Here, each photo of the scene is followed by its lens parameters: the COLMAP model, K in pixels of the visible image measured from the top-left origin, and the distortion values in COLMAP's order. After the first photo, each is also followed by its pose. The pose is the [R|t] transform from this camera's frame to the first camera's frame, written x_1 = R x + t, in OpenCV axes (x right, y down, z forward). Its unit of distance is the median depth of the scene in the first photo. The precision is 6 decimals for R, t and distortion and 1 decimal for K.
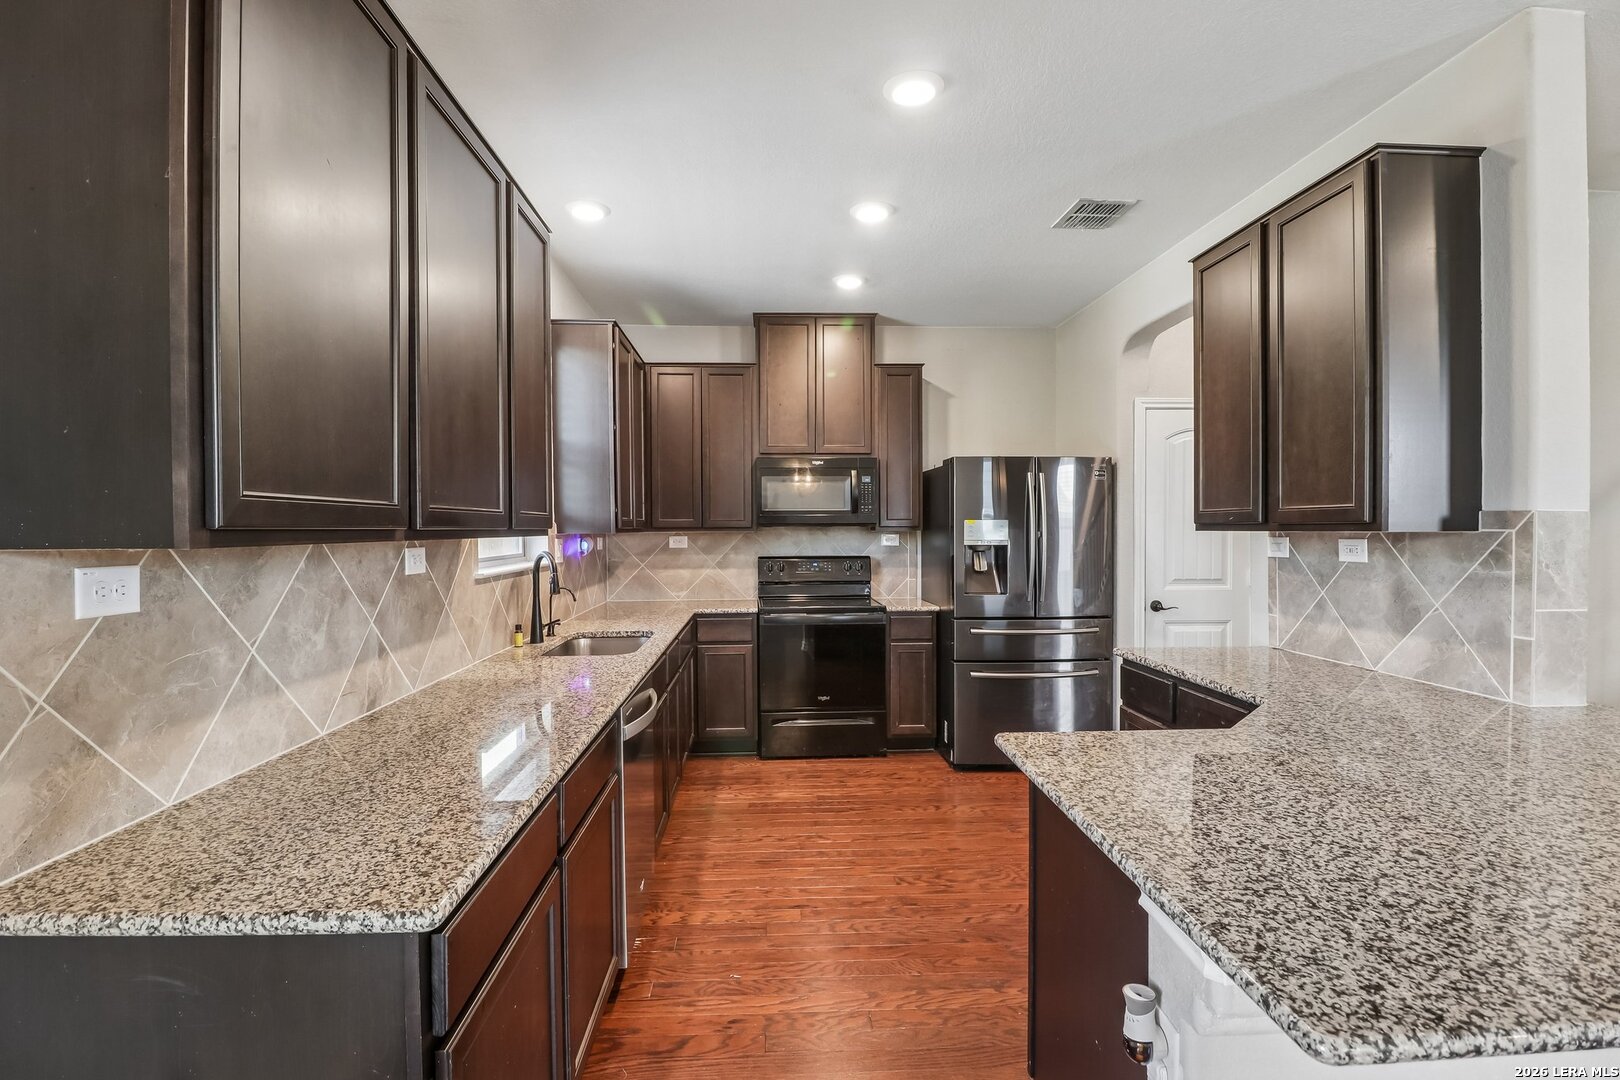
lens RADIAL K [[768.4, 0, 805.3], [0, 768.4, 537.1], [0, 0, 1]] dist [0.003783, 0.000259]
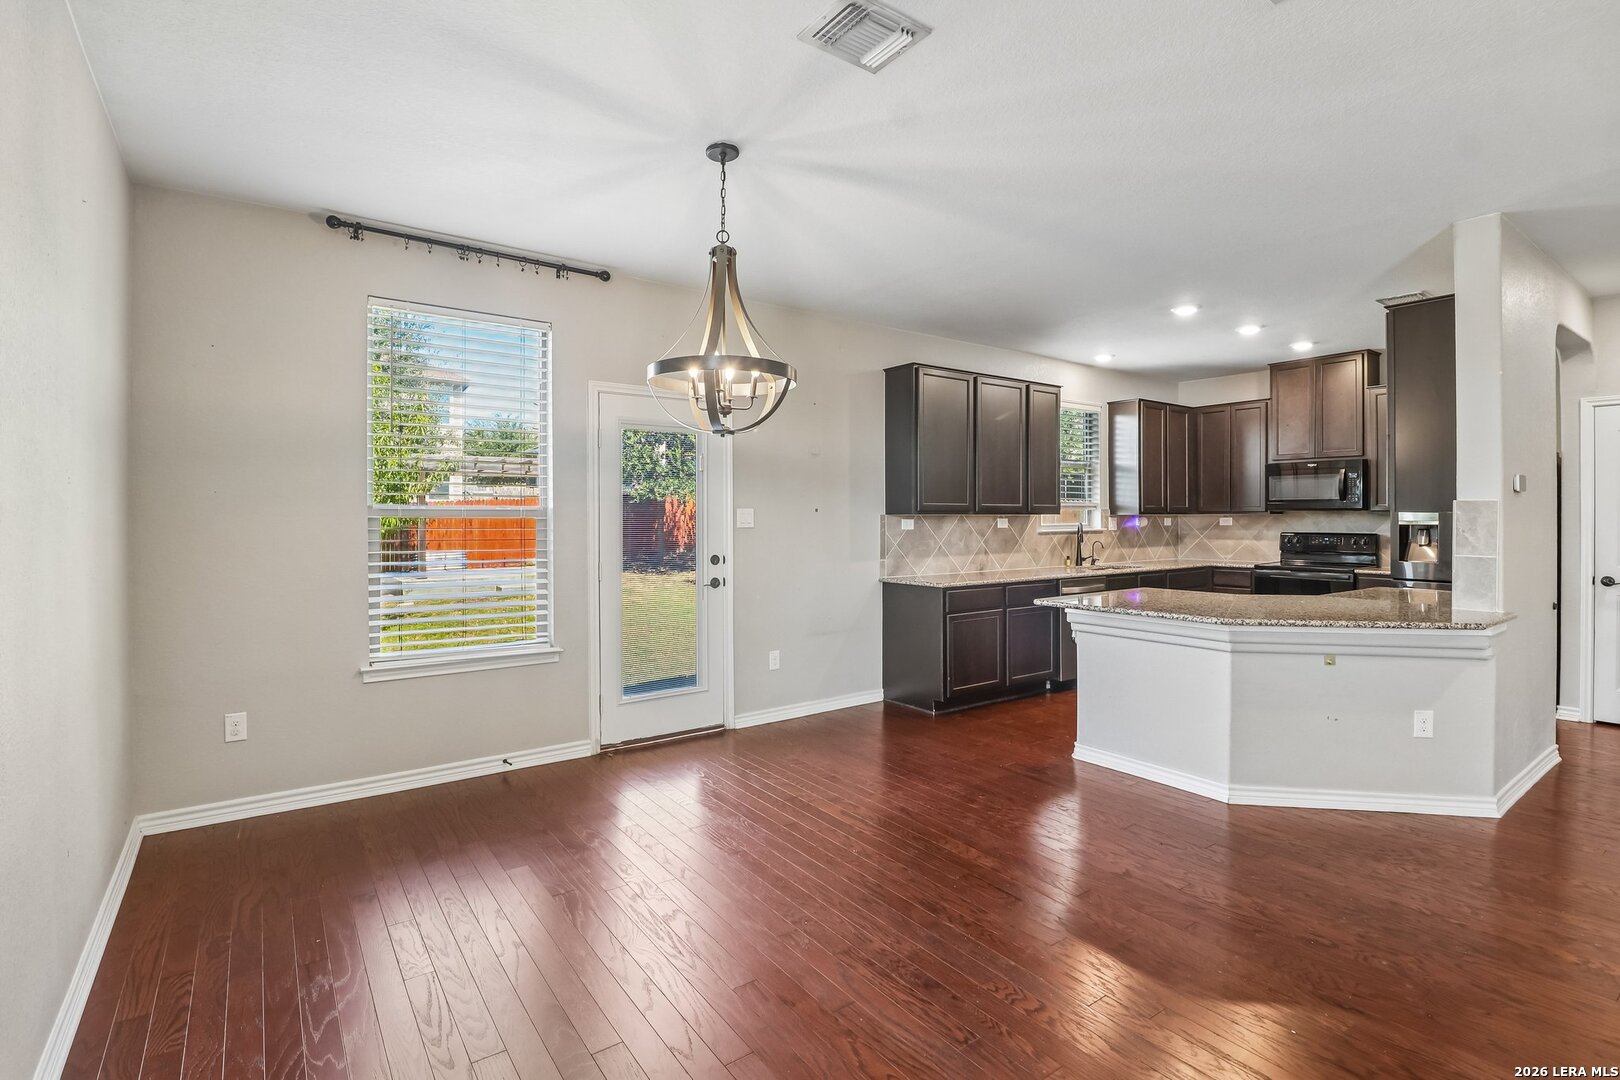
lens RADIAL K [[756.2, 0, 801.4], [0, 756.2, 517.3], [0, 0, 1]] dist [-0.003850, -0.000883]
pose [[0.538314, 0.005202, -0.842728, 1.000789], [-0.011433, 0.999934, -0.001131, 0.015134], [0.842667, 0.010244, 0.538338, -0.772389]]
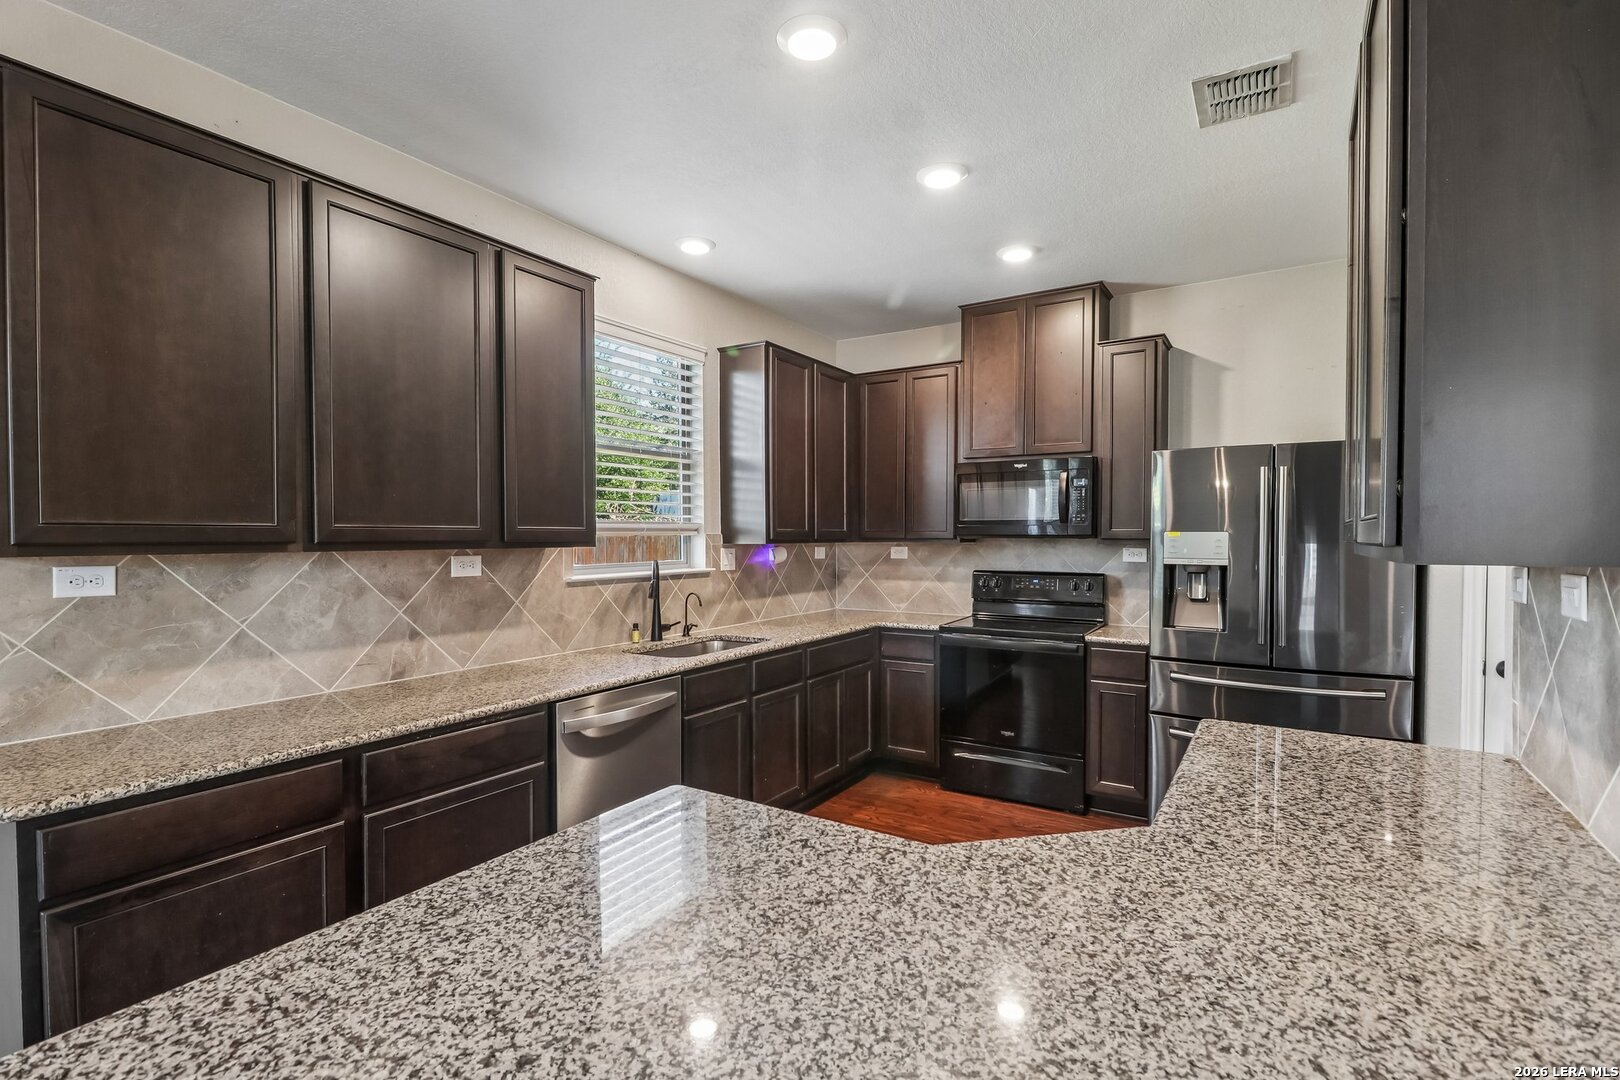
lens RADIAL K [[753.2, 0, 794.1], [0, 753.2, 540.9], [0, 0, 1]] dist [0.004882, -0.000502]
pose [[0.809320, 0.008435, -0.587307, 0.466539], [-0.010462, 0.999945, -0.000056, -0.011548], [0.587275, 0.006190, 0.809364, 0.224794]]
